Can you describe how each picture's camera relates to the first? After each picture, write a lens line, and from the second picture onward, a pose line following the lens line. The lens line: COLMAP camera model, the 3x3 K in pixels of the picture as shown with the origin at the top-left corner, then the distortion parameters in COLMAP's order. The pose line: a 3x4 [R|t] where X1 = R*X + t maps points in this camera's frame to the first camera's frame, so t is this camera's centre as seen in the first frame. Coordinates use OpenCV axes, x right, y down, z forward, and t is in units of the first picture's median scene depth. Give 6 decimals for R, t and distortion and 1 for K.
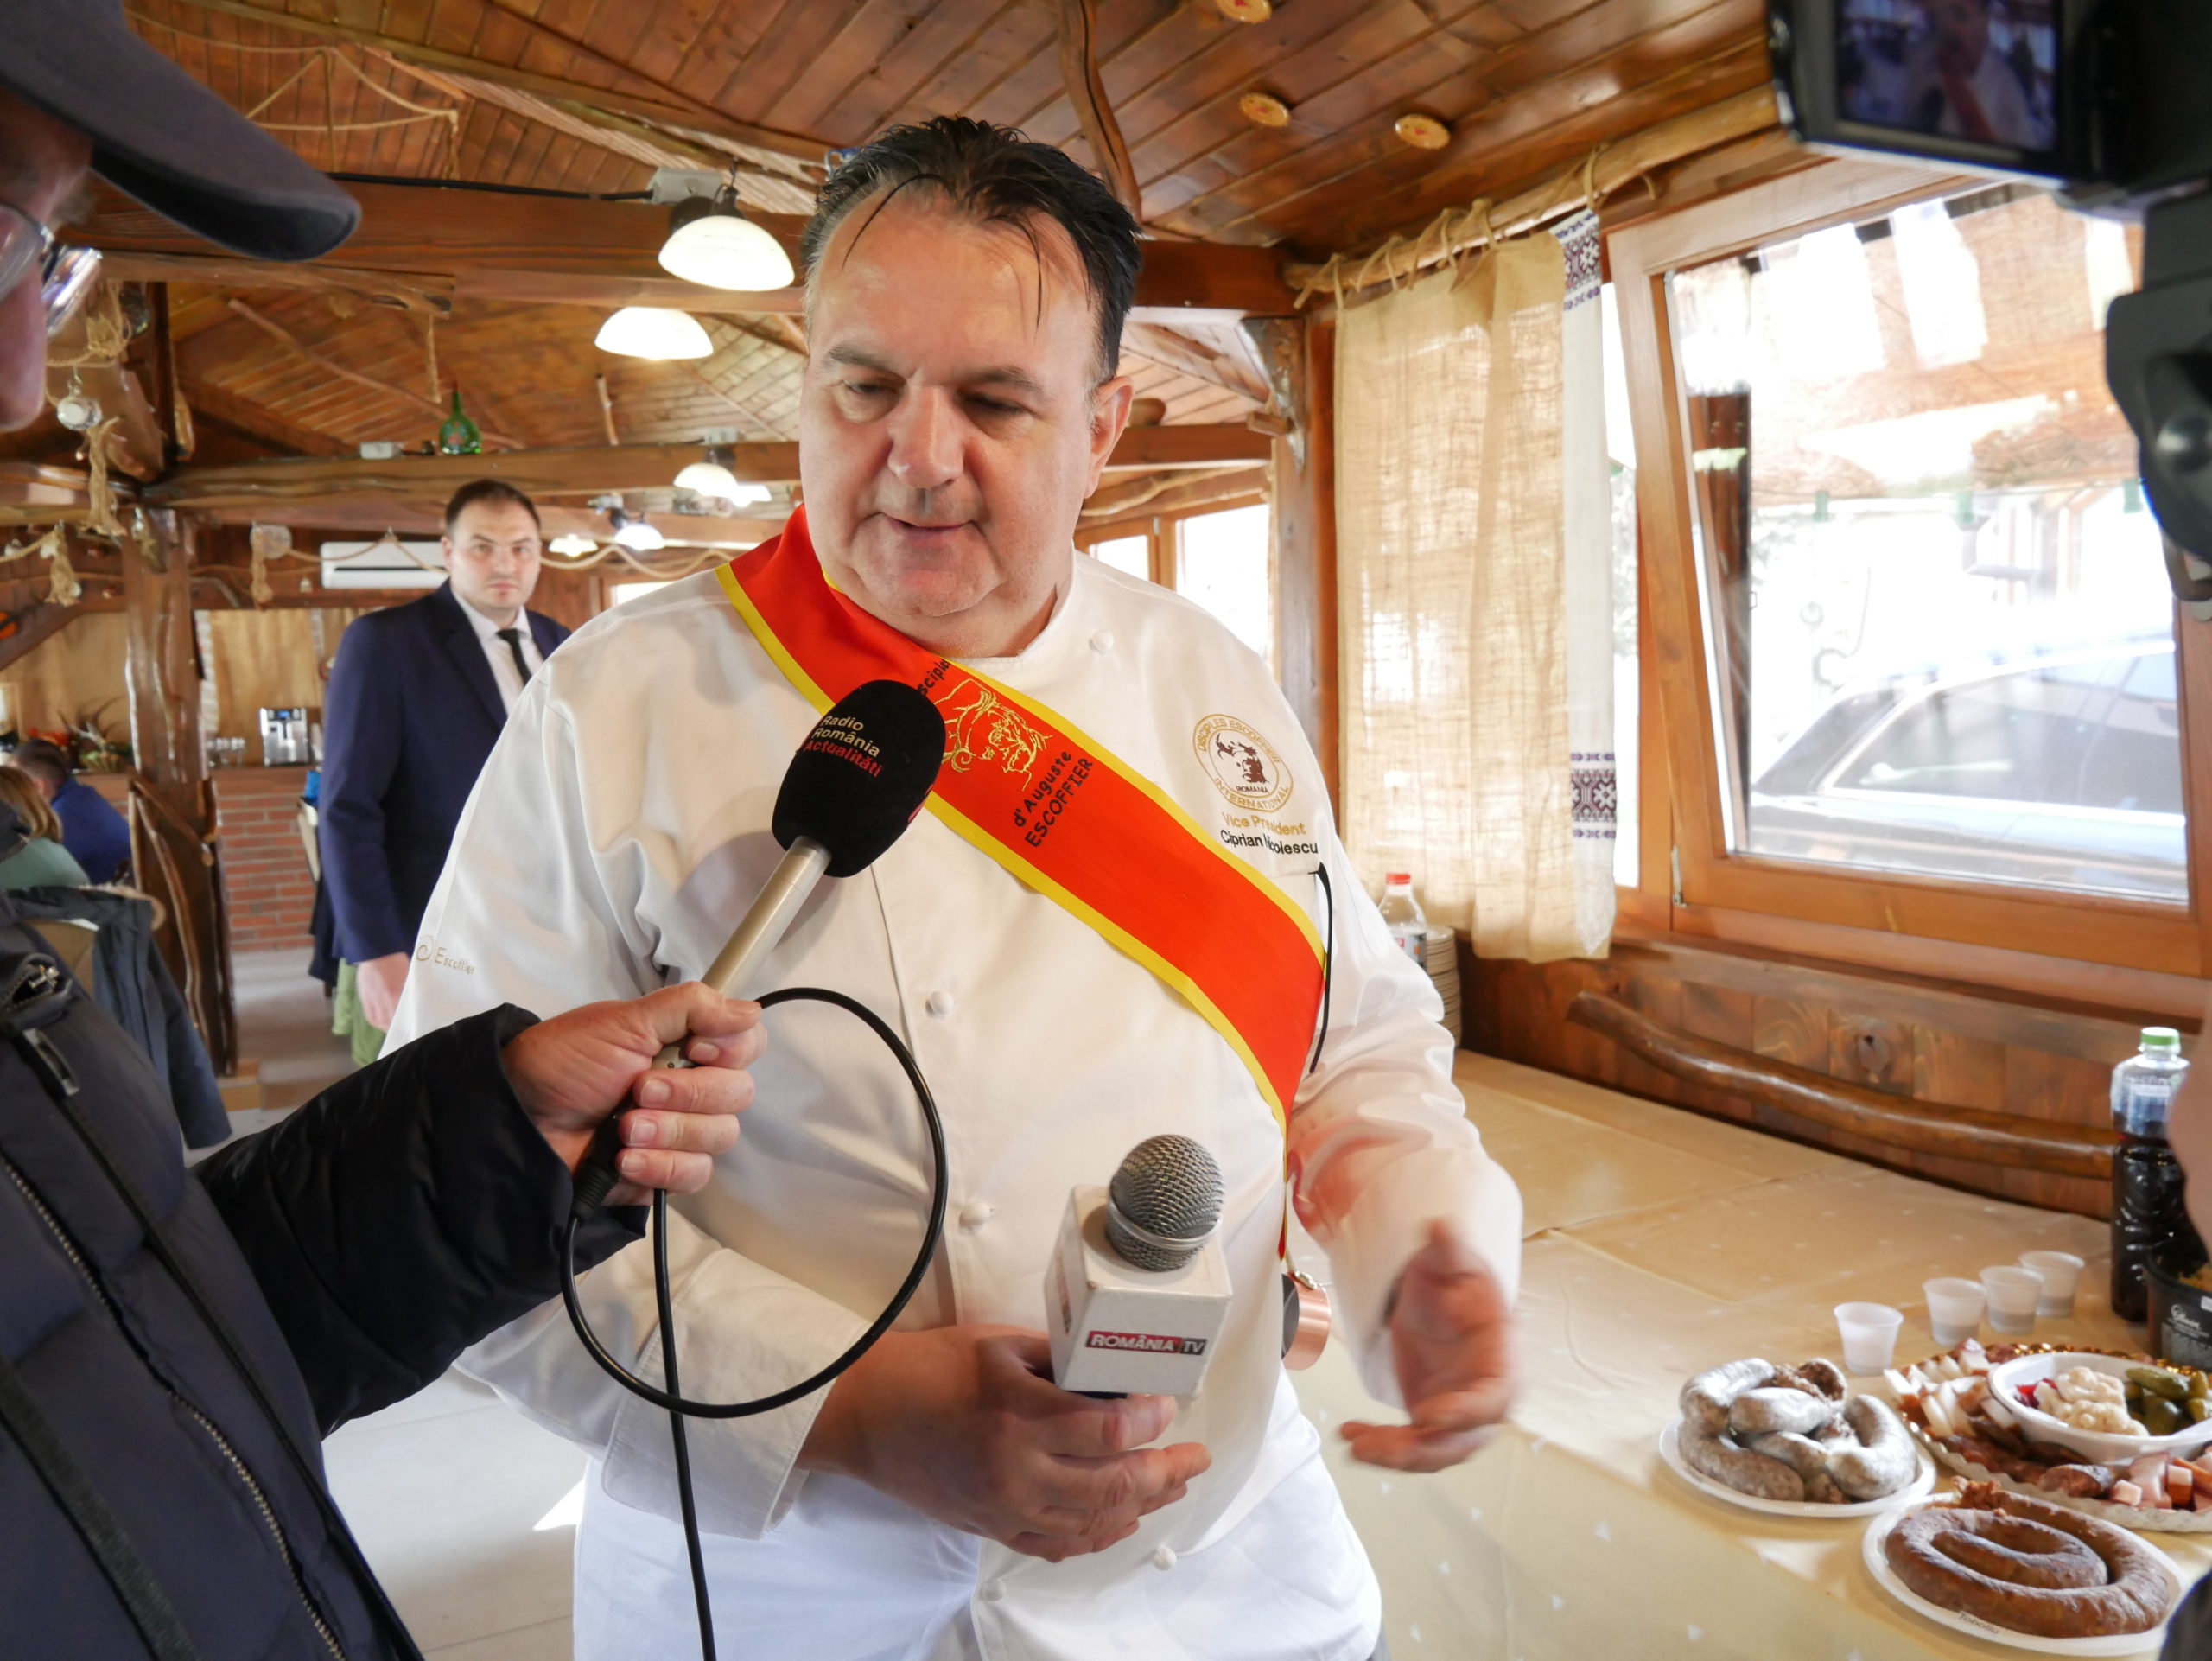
lens RADIAL K [[1683.1, 0, 1107.2], [0, 1683.1, 833.6], [0, 0, 1]] dist [-0.056847, 0.027836]
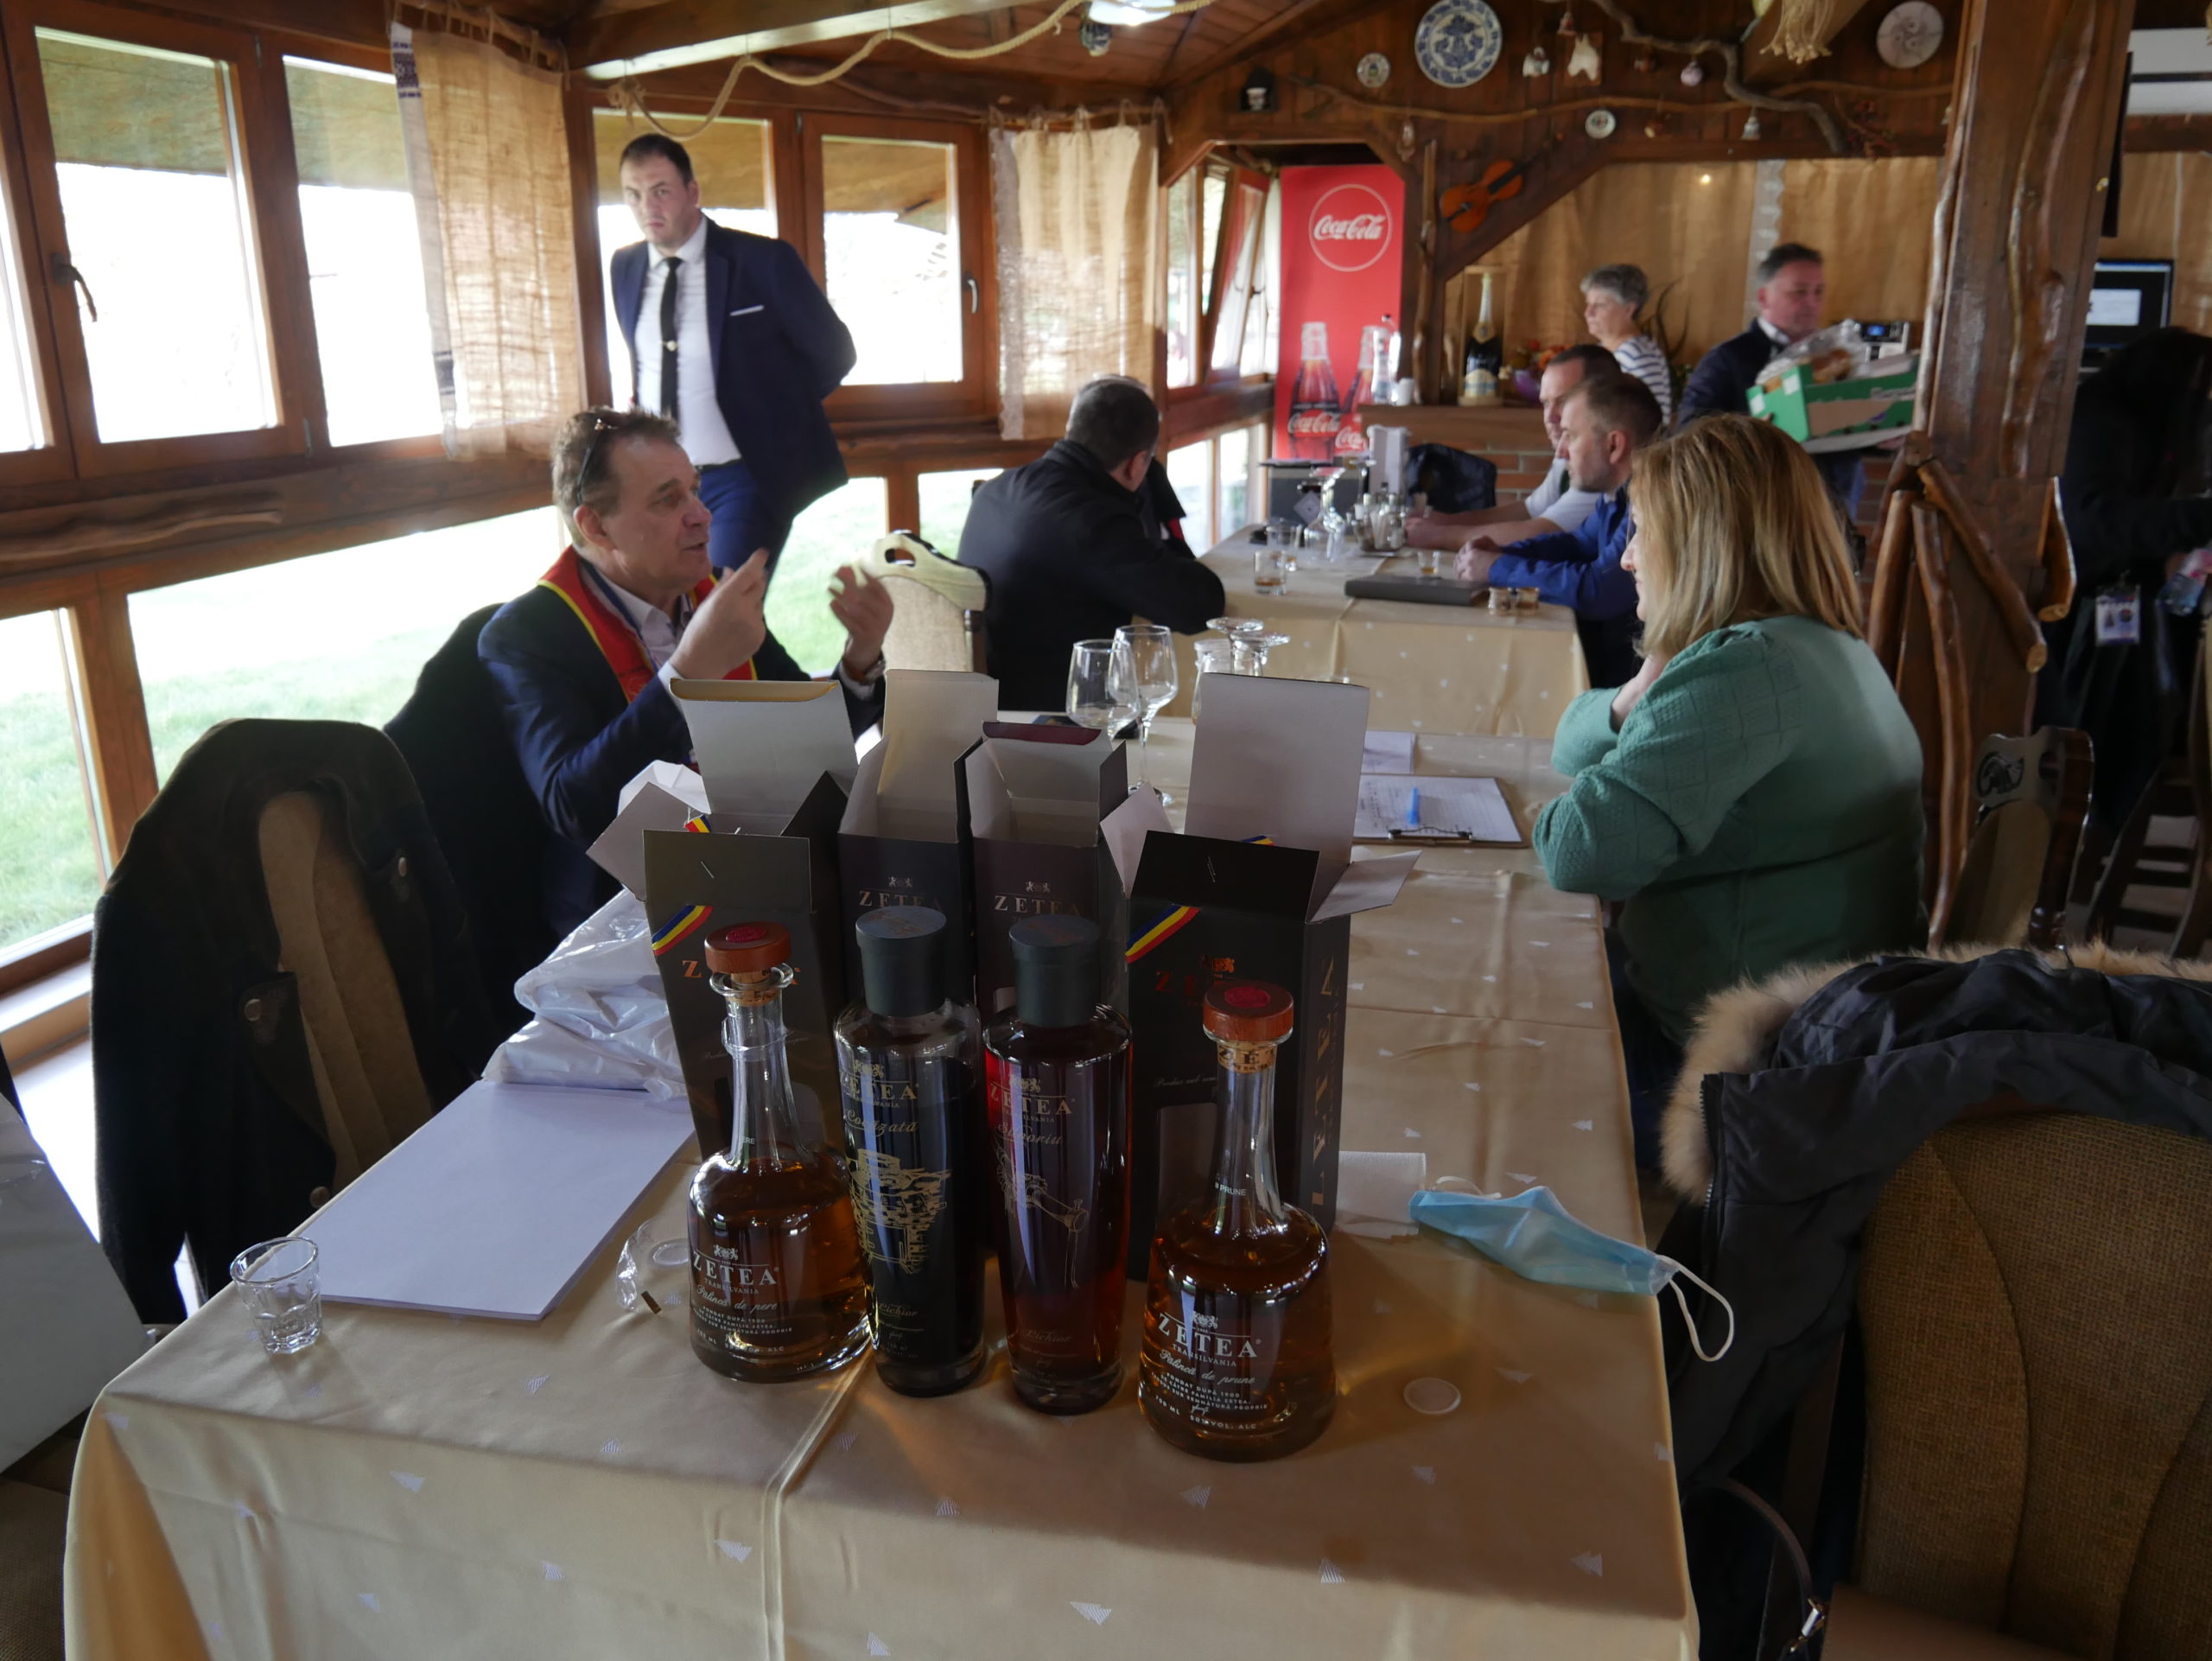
lens RADIAL K [[1683.1, 0, 1105.9], [0, 1683.1, 832.1], [0, 0, 1]] dist [-0.056847, 0.027836]
pose [[0.724102, 0.230554, -0.650016, -0.526408], [-0.085238, 0.965162, 0.247379, -0.039052], [0.684405, -0.123721, 0.718528, 0.669733]]
